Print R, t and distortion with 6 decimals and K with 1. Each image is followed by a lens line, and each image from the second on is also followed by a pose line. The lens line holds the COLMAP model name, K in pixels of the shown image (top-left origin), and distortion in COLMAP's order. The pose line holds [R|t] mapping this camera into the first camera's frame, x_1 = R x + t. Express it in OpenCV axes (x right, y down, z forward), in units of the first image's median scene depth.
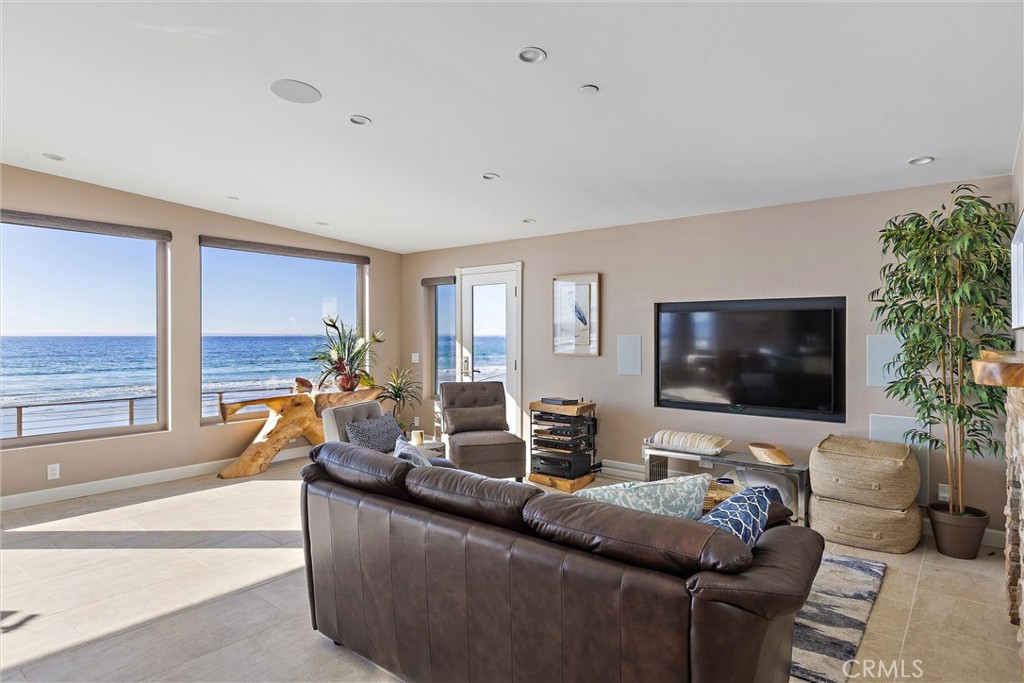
lens RADIAL K [[572.4, 0, 511.1], [0, 572.4, 343.0], [0, 0, 1]] dist [0.014940, -0.003326]
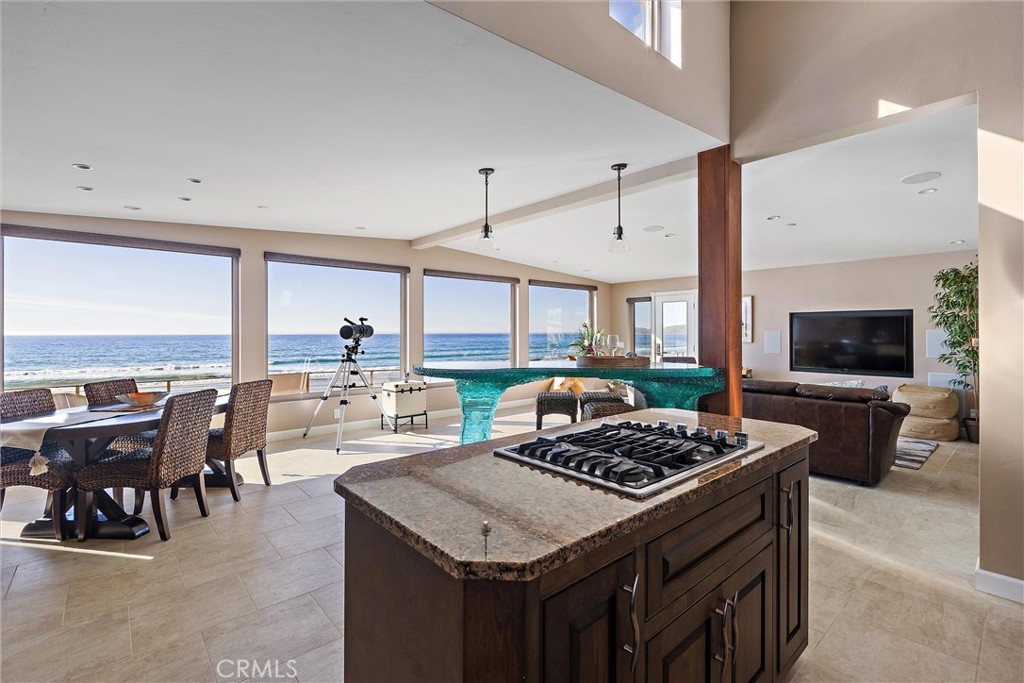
lens RADIAL K [[459.6, 0, 513.3], [0, 459.6, 335.4], [0, 0, 1]] dist [0.008102, -0.000601]
pose [[0.986385, -0.001530, -0.164444, -0.403292], [0.000213, 0.999968, -0.008025, 0.013750], [0.164451, 0.007880, 0.986354, -0.618226]]
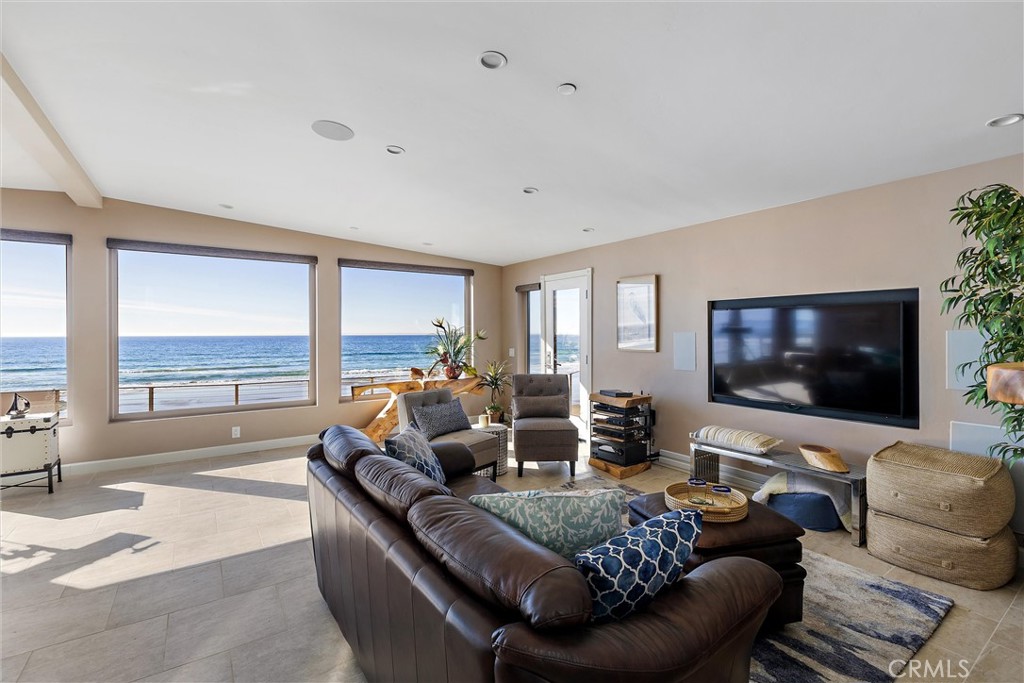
lens RADIAL K [[459.6, 0, 511.6], [0, 459.6, 337.2], [0, 0, 1]] dist [0.008102, -0.000601]
pose [[0.958576, -0.002117, -0.284830, 0.165439], [0.000417, 0.999982, -0.006028, 0.000051], [0.284838, 0.005660, 0.958559, 0.120155]]
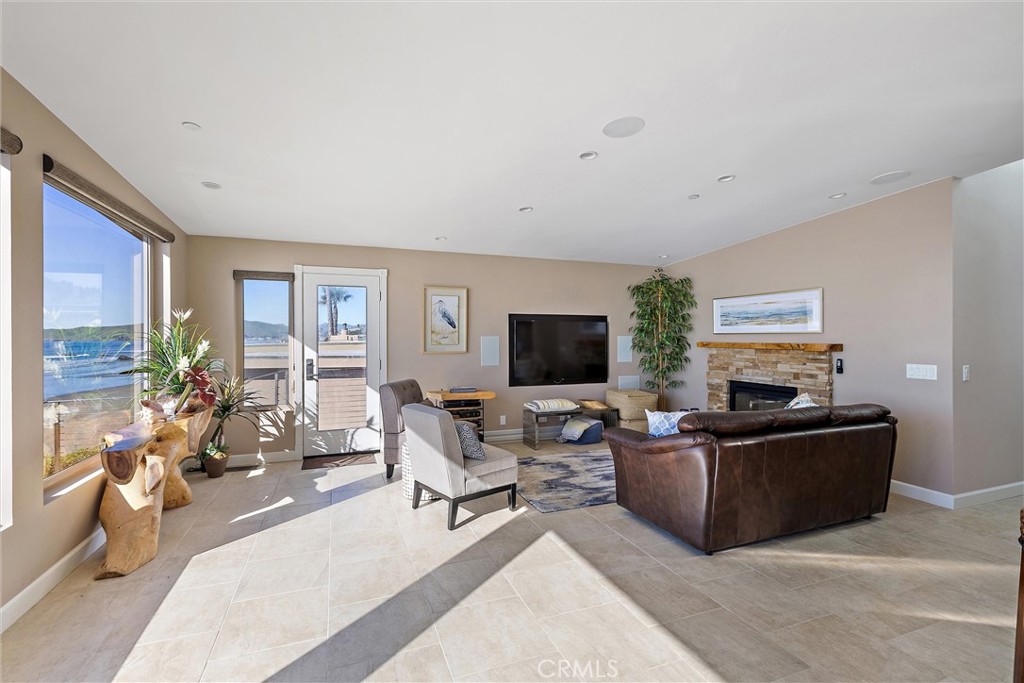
lens RADIAL K [[459.6, 0, 514.9], [0, 459.6, 340.3], [0, 0, 1]] dist [0.008102, -0.000601]
pose [[0.499837, -0.003202, 0.866113, -0.819506], [0.014137, 0.999890, -0.004462, 0.001414], [-0.866004, 0.014474, 0.499828, 0.463758]]
